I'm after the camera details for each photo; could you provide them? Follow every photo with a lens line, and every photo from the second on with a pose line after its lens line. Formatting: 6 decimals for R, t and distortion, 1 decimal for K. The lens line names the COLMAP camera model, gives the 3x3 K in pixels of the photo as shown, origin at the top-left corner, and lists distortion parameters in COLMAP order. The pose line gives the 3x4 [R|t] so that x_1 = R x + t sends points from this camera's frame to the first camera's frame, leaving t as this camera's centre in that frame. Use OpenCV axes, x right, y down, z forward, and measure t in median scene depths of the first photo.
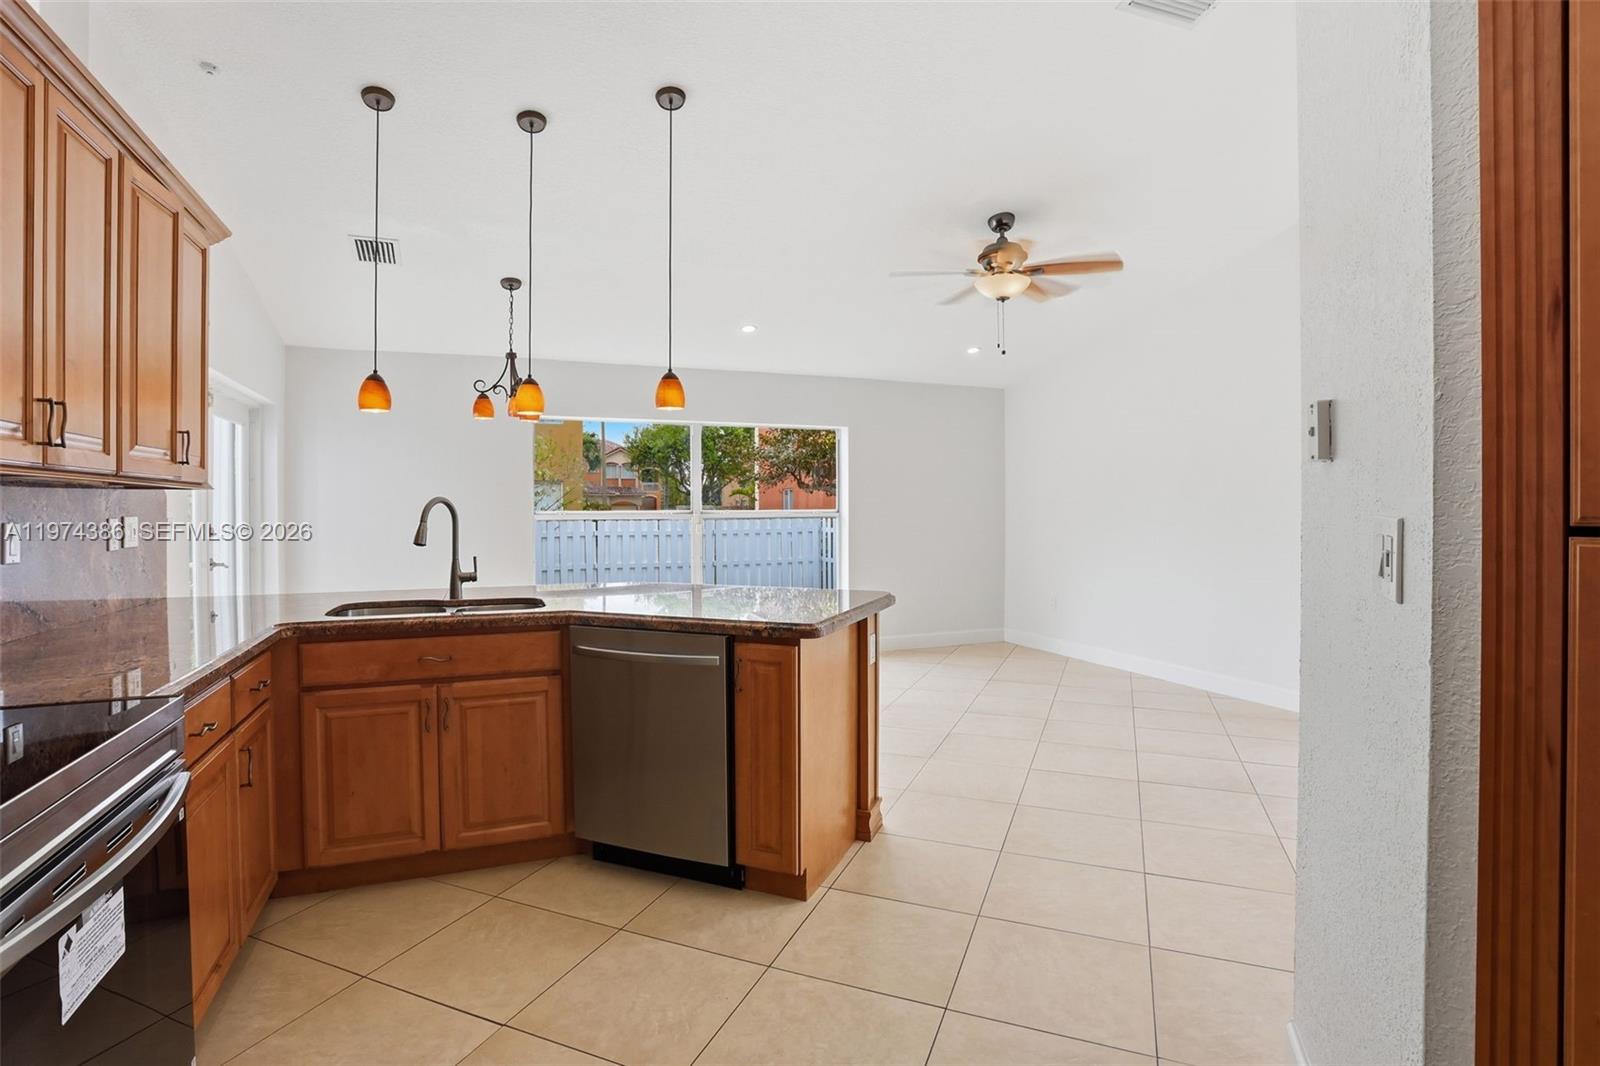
lens RADIAL K [[782.0, 0, 797.6], [0, 782.0, 522.0], [0, 0, 1]] dist [-0.064689, 0.018576]
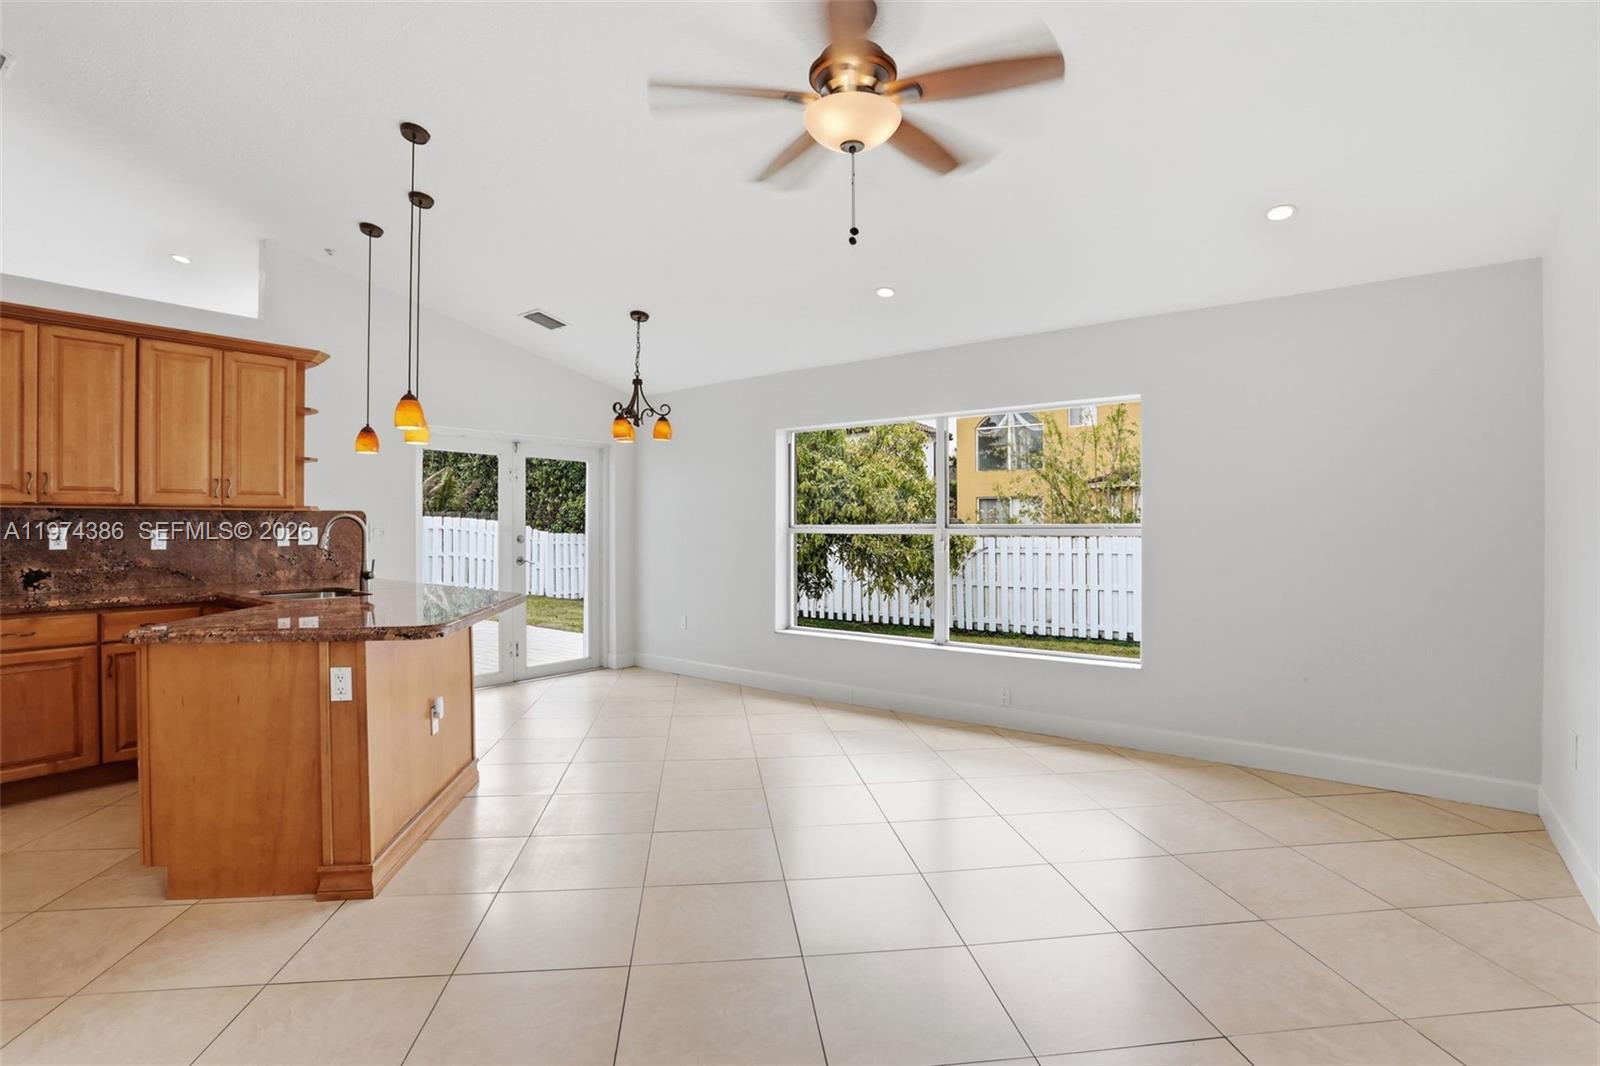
lens RADIAL K [[782.0, 0, 795.8], [0, 782.0, 520.1], [0, 0, 1]] dist [-0.064689, 0.018576]
pose [[0.492472, -0.004180, -0.870318, 1.273273], [-0.013168, 0.999838, -0.012253, -0.017351], [0.870228, 0.017494, 0.492338, 1.196324]]
